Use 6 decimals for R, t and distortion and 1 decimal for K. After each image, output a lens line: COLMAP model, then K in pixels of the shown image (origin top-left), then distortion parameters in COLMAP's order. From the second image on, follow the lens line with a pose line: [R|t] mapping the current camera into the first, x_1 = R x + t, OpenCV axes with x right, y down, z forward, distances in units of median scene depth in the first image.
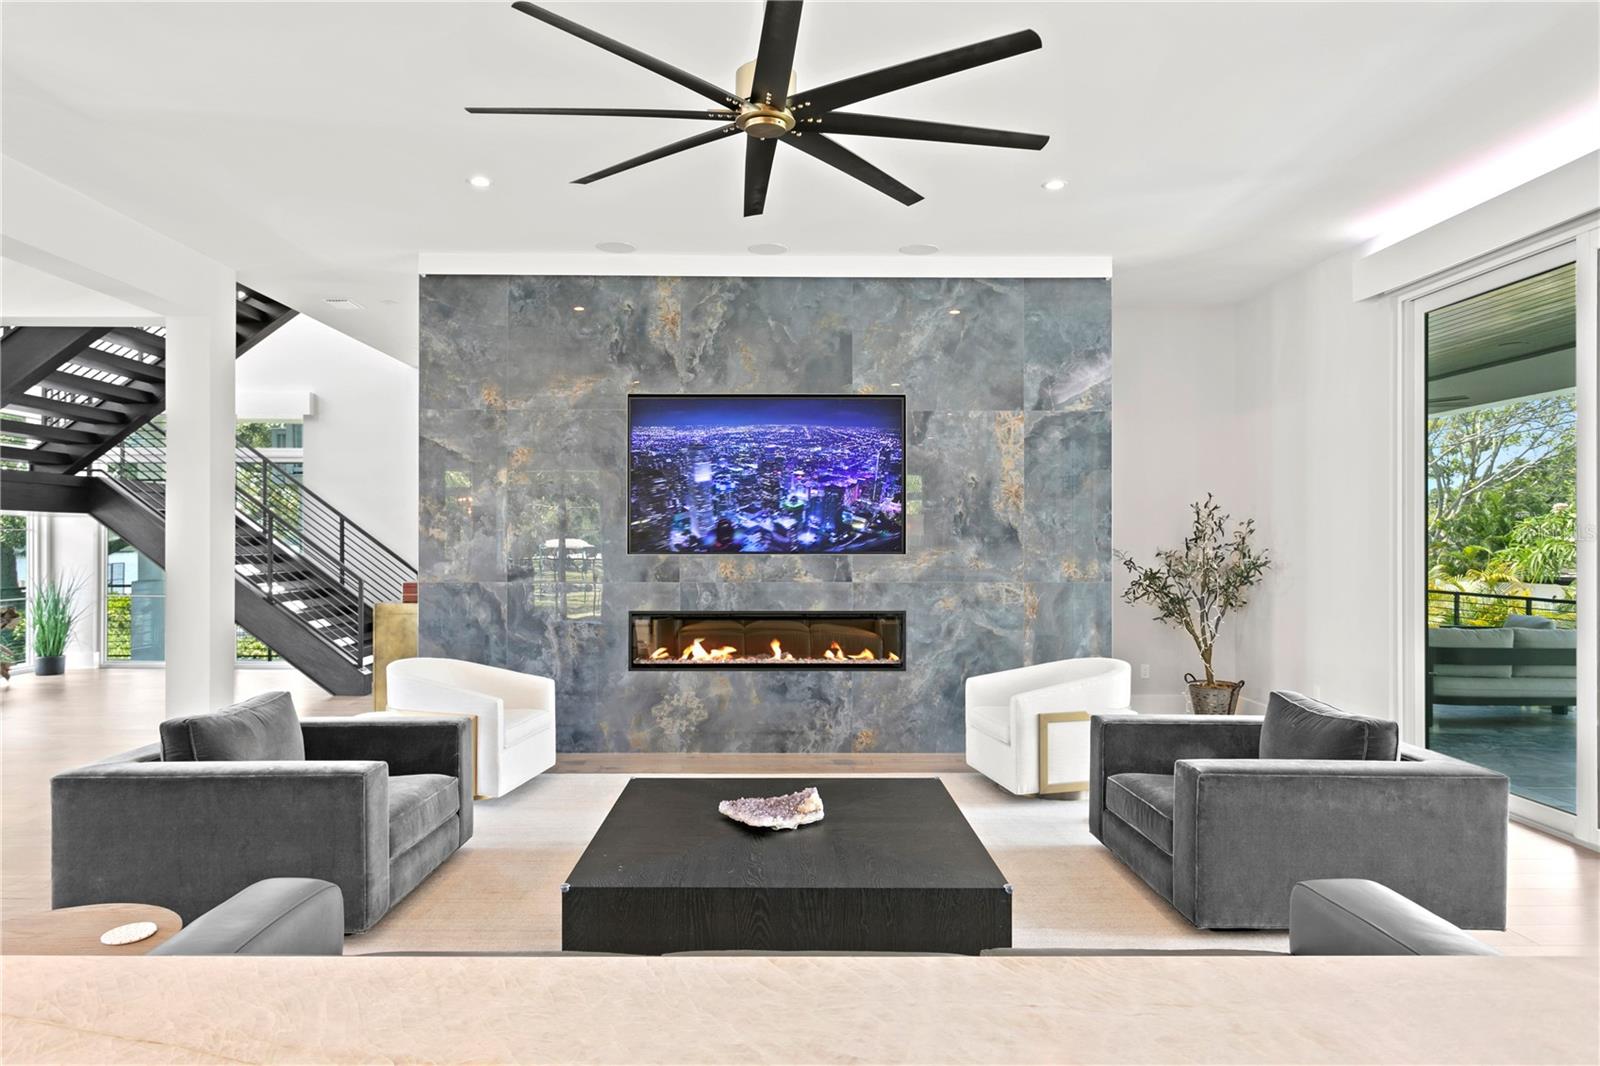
lens RADIAL K [[960.7, 0, 791.7], [0, 960.7, 537.2], [0, 0, 1]] dist [-0.005217, 0.000922]
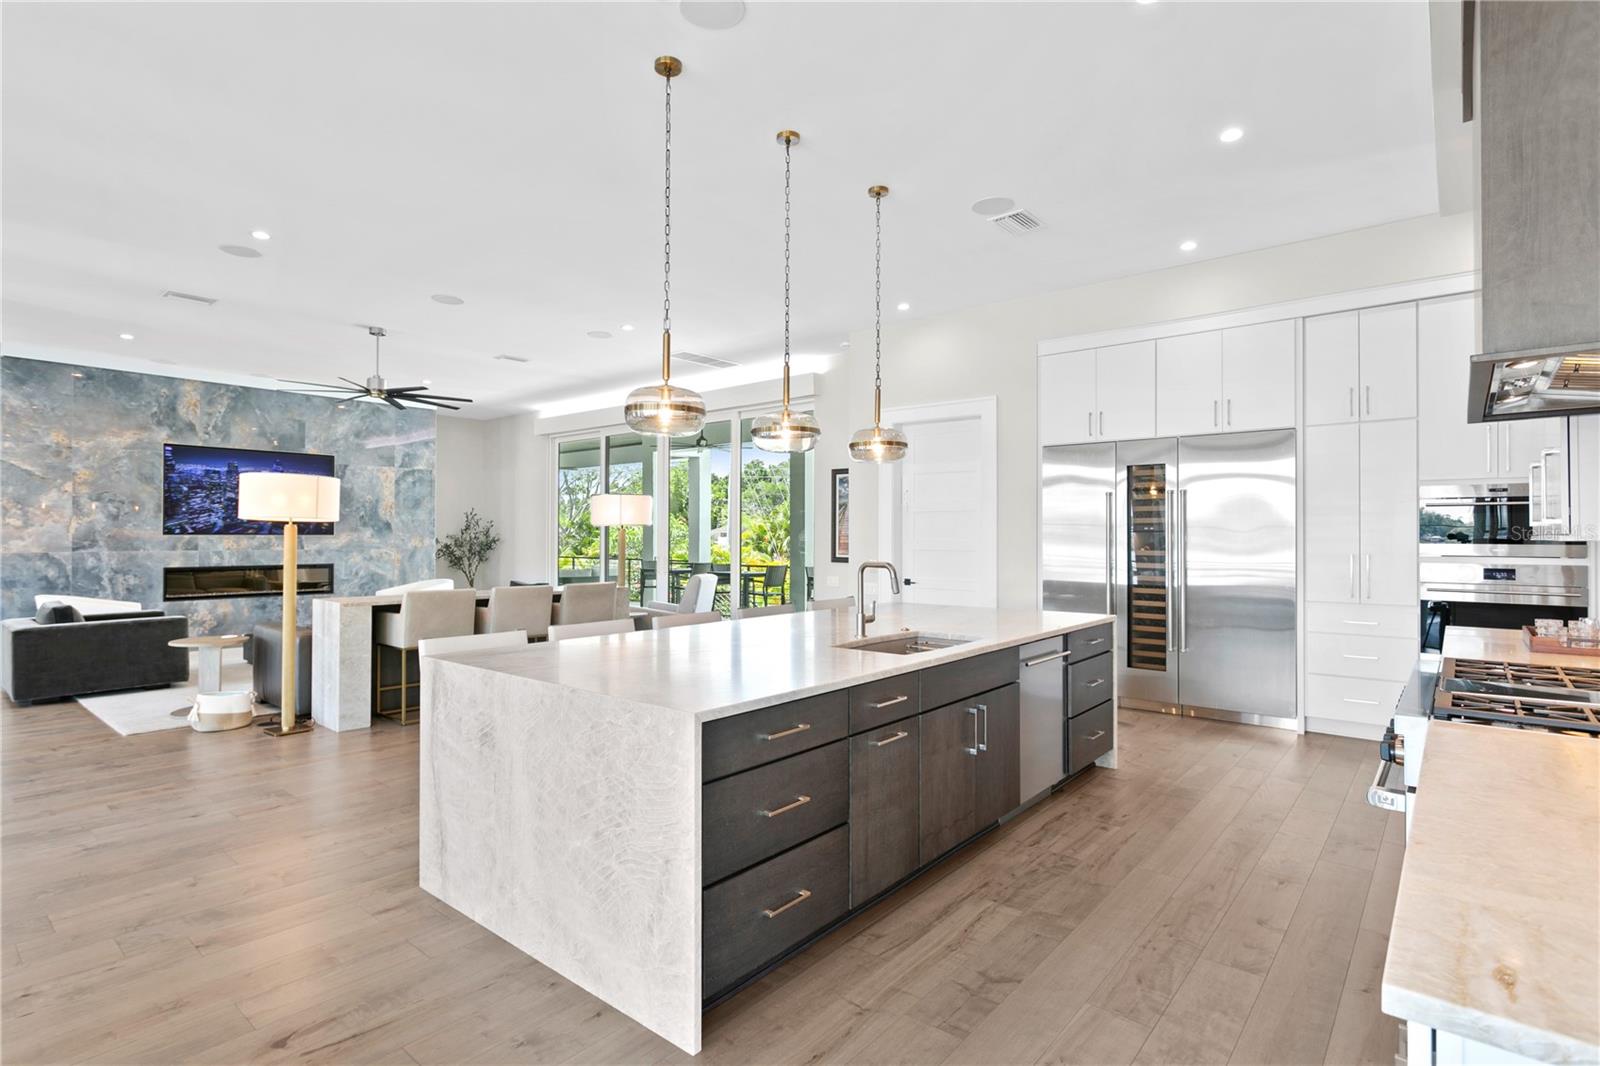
lens RADIAL K [[800.1, 0, 773.6], [0, 800.1, 528.7], [0, 0, 1]] dist [-0.000298, 0.001866]
pose [[0.664976, 0.007560, 0.746826, -0.518051], [-0.000829, 0.999956, -0.009384, 0.019009], [-0.746864, 0.005621, 0.664953, -0.794226]]
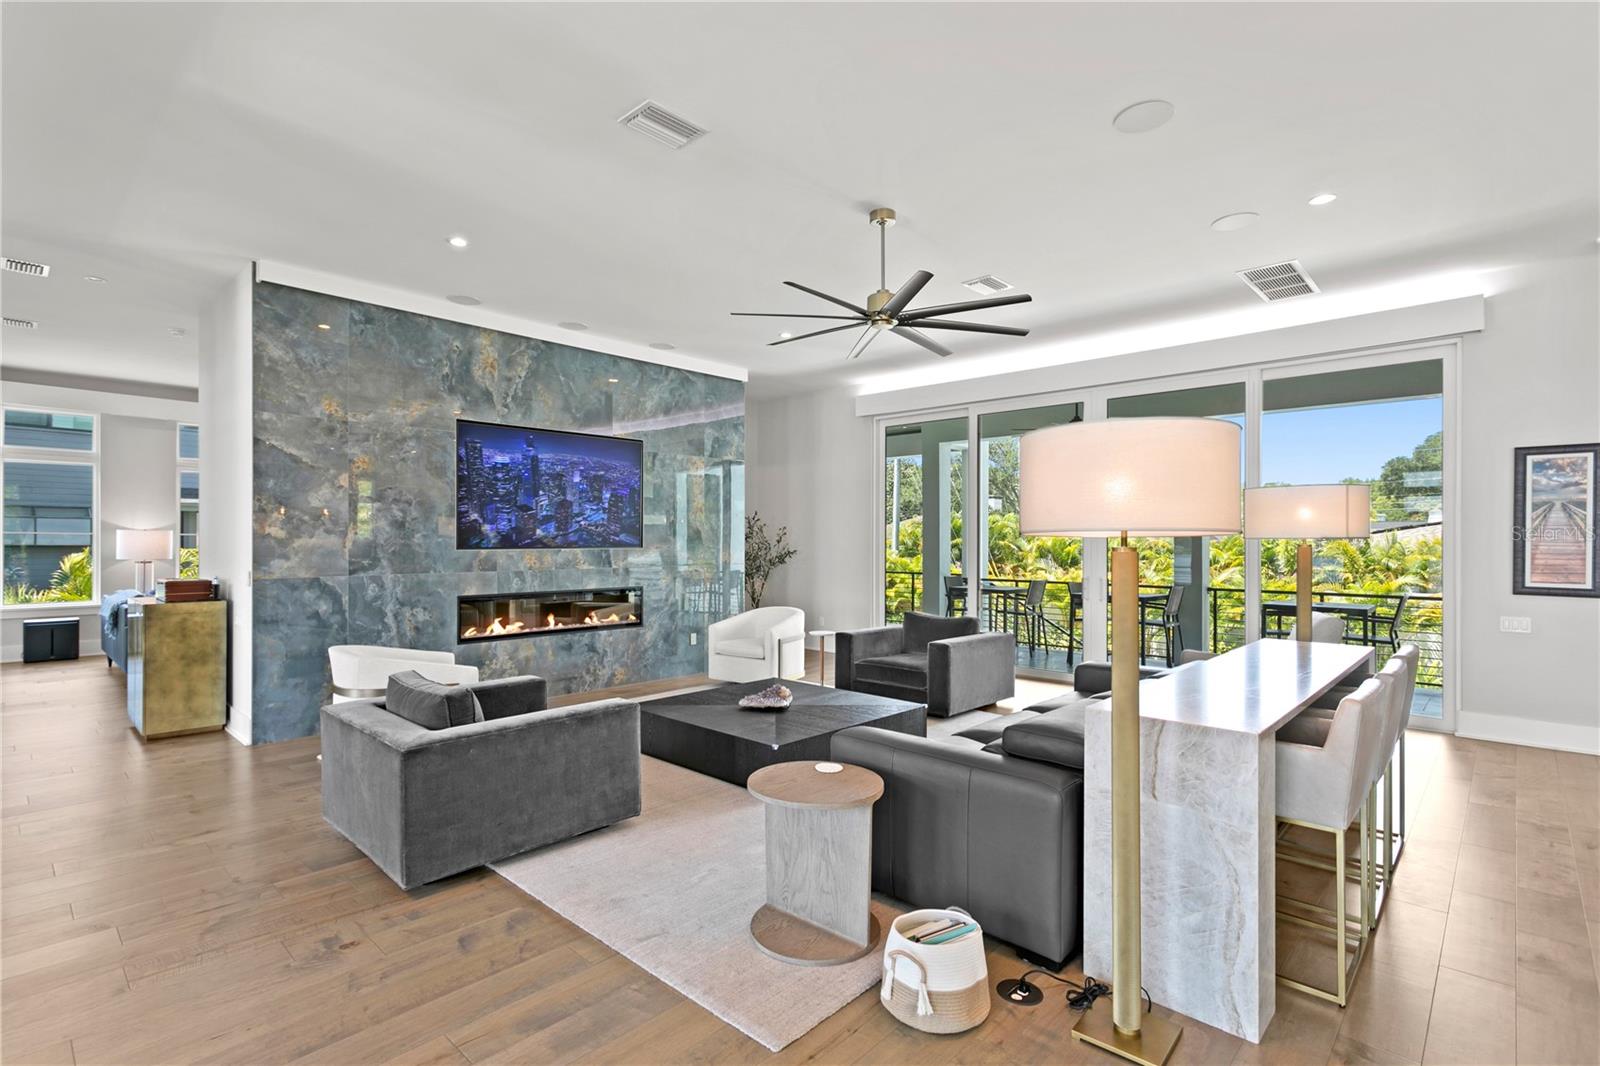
lens RADIAL K [[767.9, 0, 777.3], [0, 767.9, 535.9], [0, 0, 1]] dist [0.011244, 0.000720]
pose [[0.701071, 0.002768, 0.713086, -0.582359], [-0.000809, 0.999995, -0.003086, 0.002855], [-0.713091, 0.001587, 0.701070, 0.021055]]
